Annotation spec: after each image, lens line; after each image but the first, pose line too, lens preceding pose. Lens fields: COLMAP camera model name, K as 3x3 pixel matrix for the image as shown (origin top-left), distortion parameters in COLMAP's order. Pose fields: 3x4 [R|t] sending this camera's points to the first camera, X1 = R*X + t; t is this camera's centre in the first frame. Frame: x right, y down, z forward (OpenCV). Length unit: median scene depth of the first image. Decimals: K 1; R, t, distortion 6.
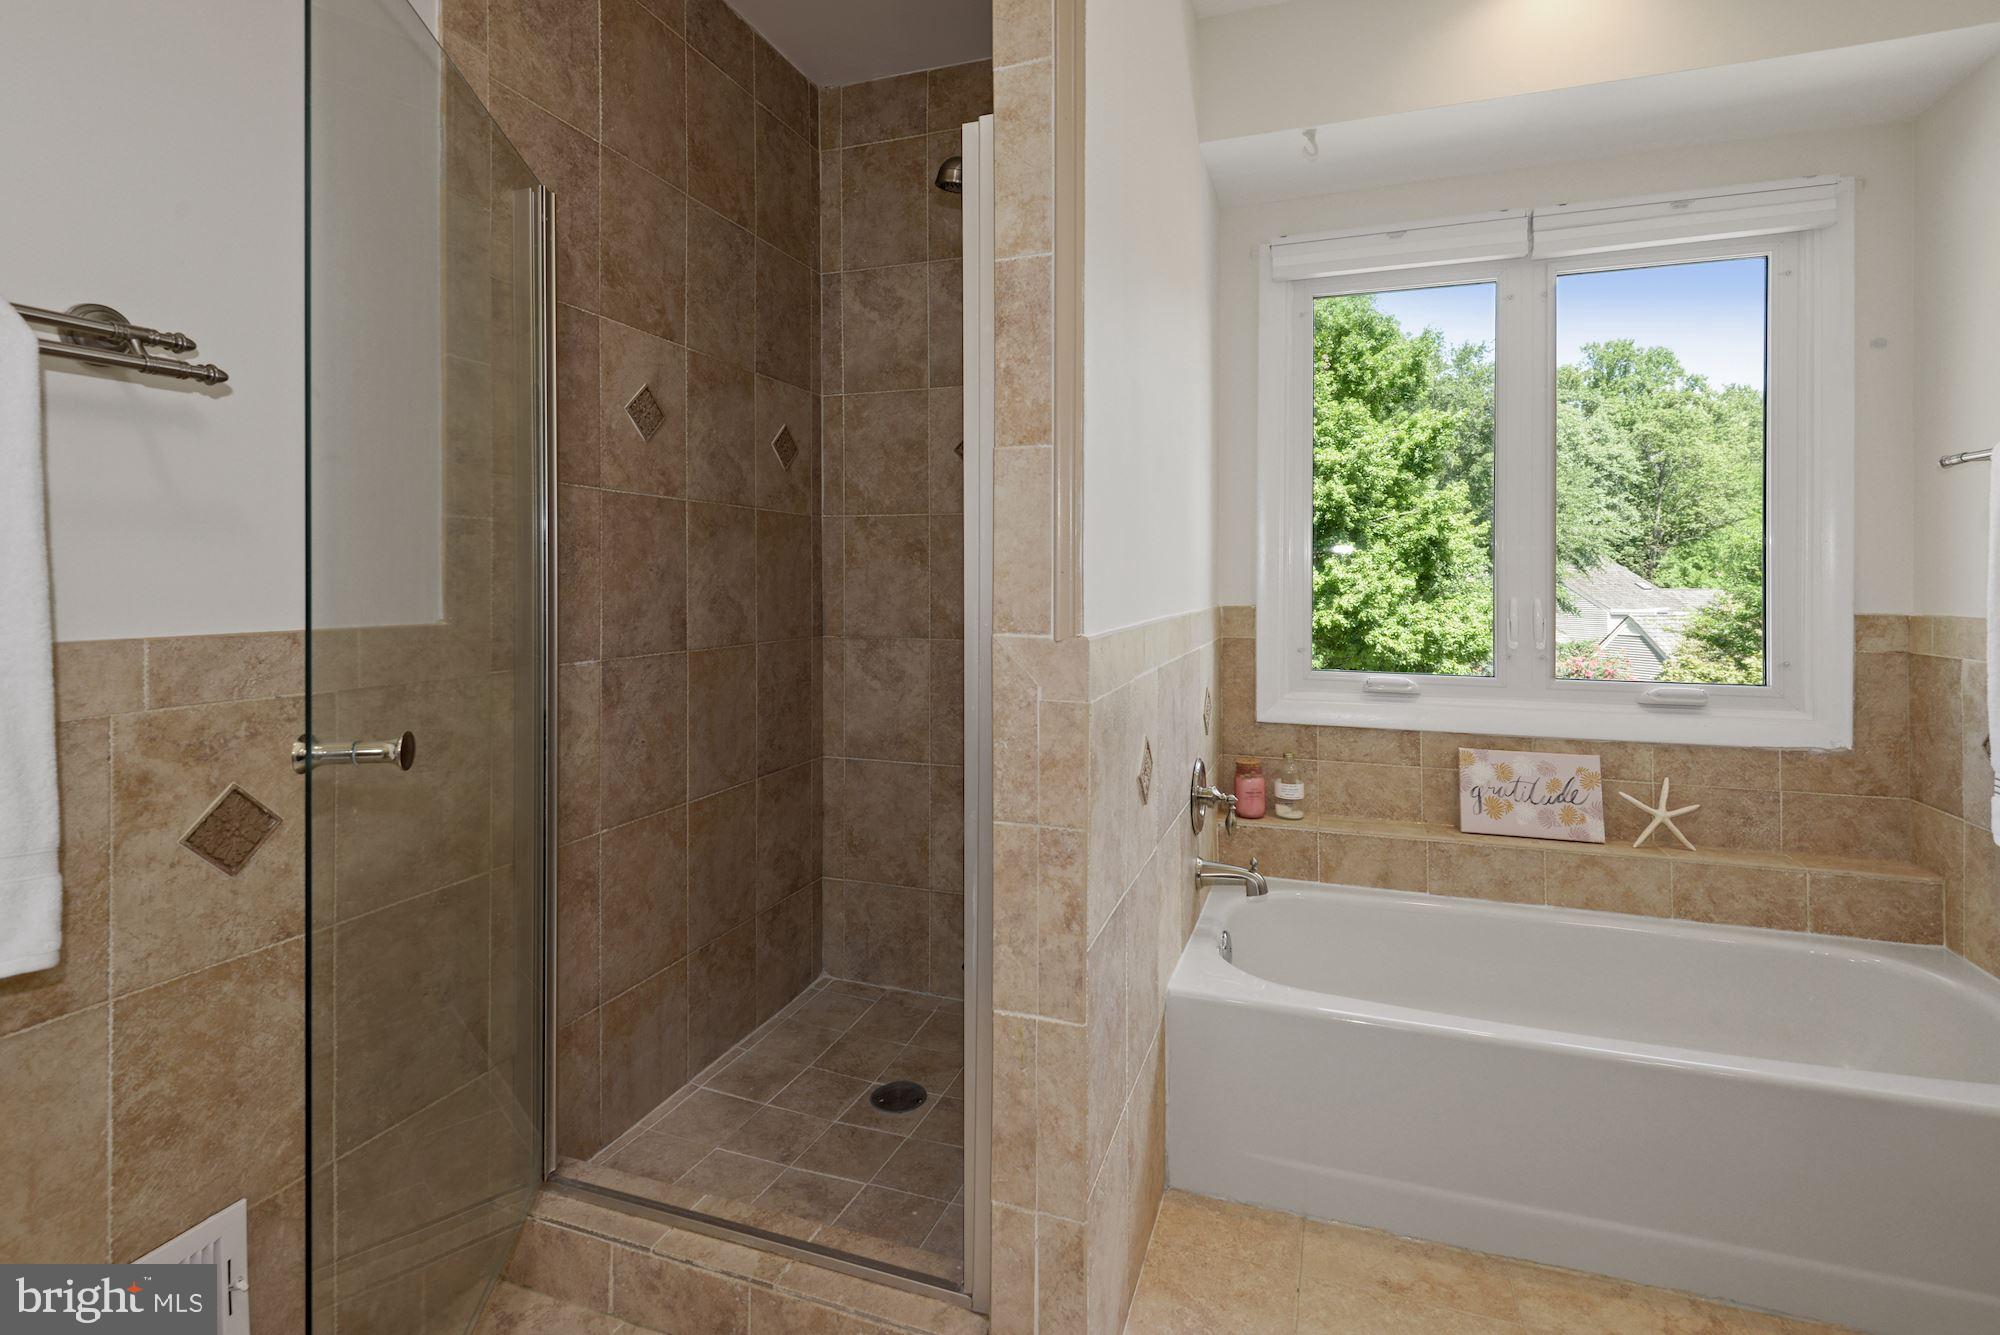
lens RADIAL K [[943.0, 0, 1007.9], [0, 943.0, 557.6], [0, 0, 1]] dist [0.027114, -0.012405]
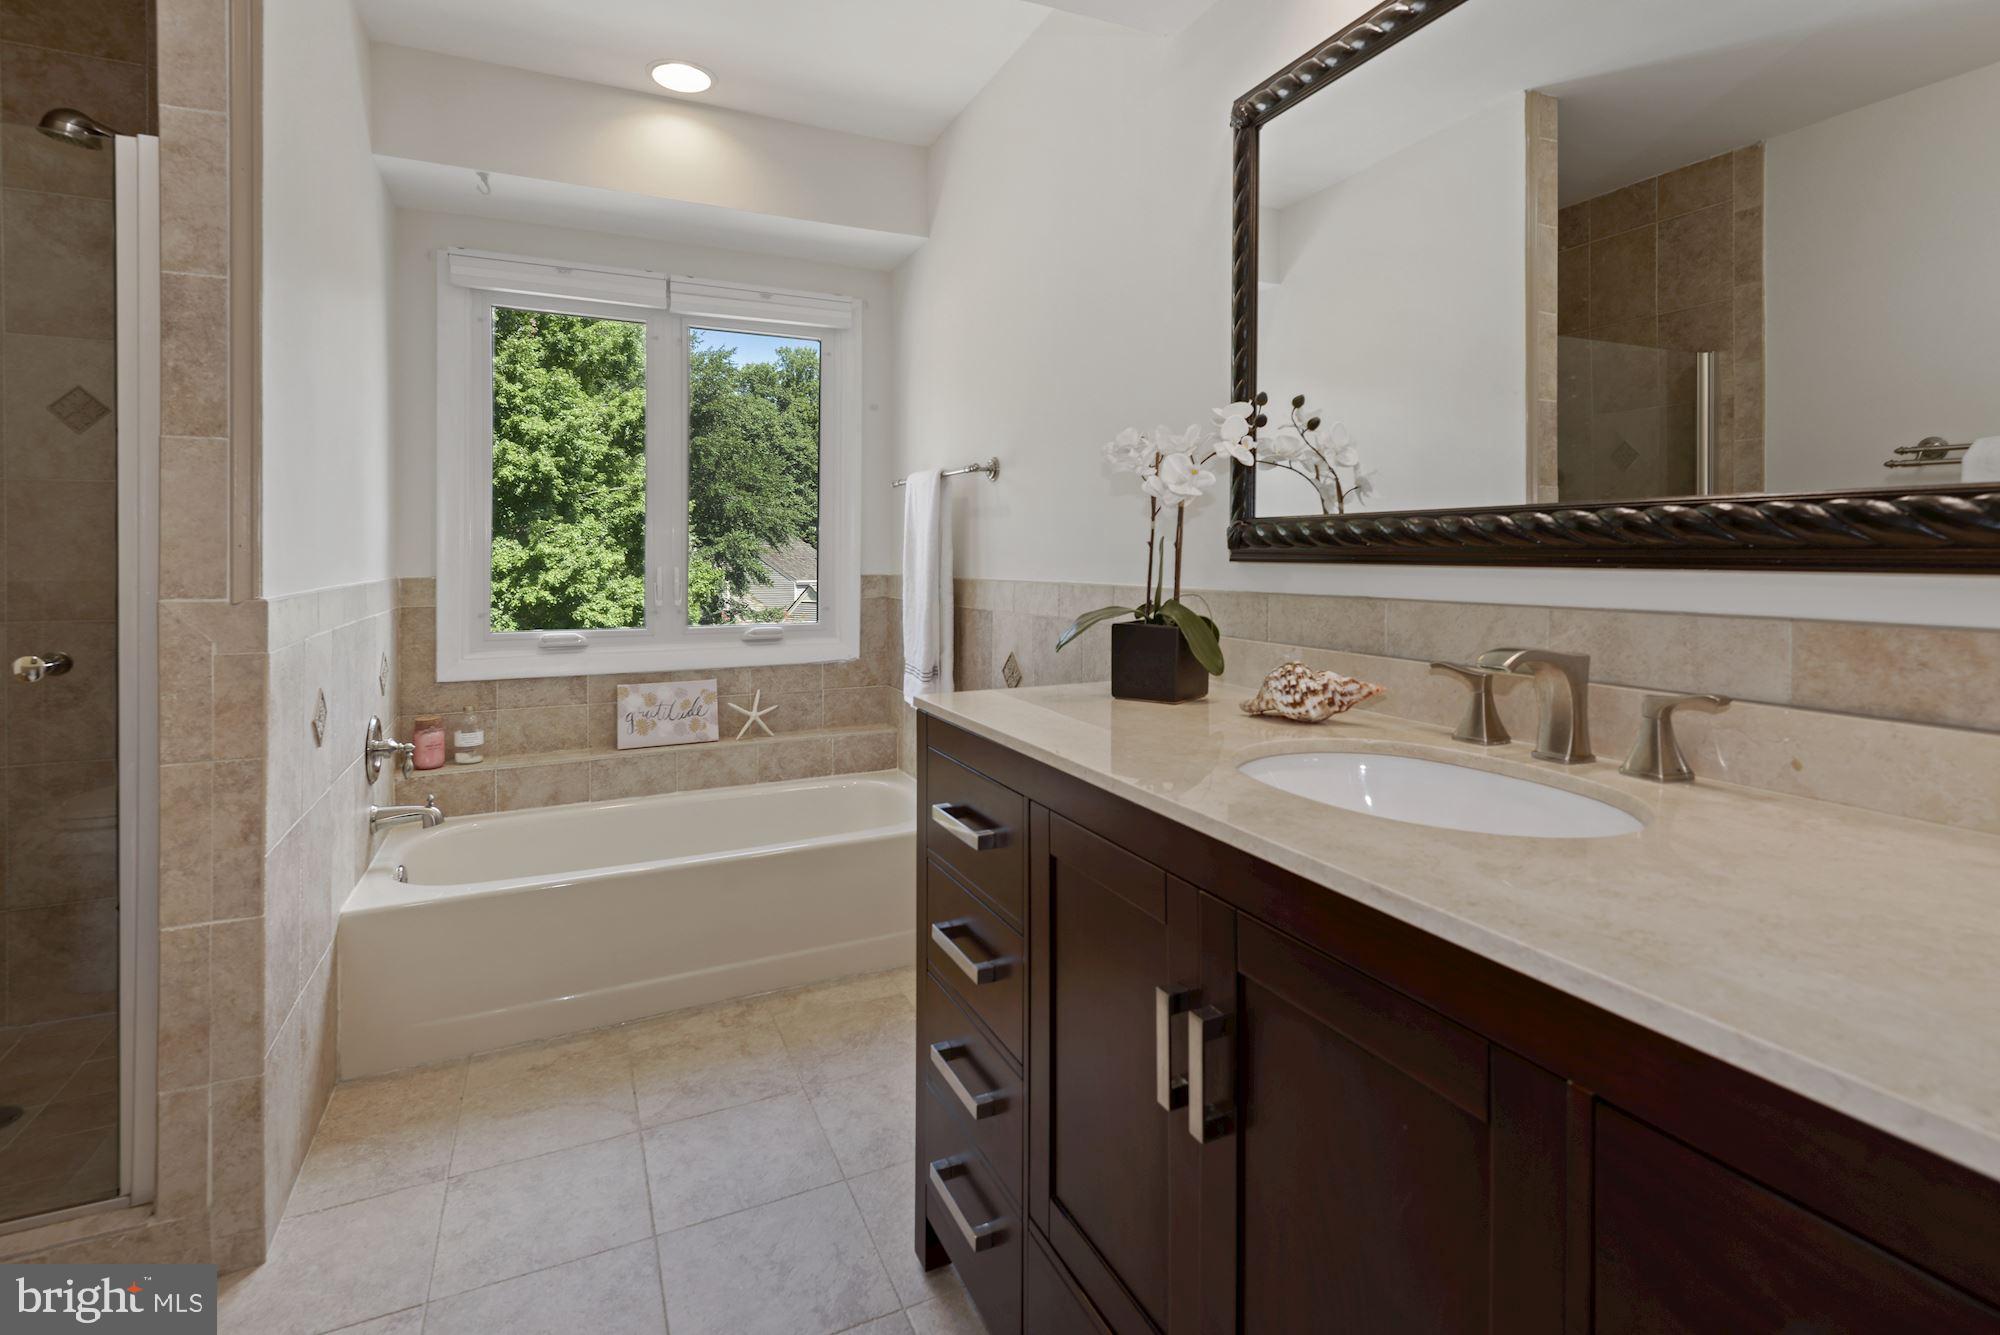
lens RADIAL K [[943.0, 0, 1007.9], [0, 943.0, 557.6], [0, 0, 1]] dist [0.027114, -0.012405]
pose [[0.705631, -0.005251, 0.708560, -0.057928], [-0.013306, 0.999698, 0.020660, -0.003850], [-0.708455, -0.024006, 0.705348, -0.279174]]
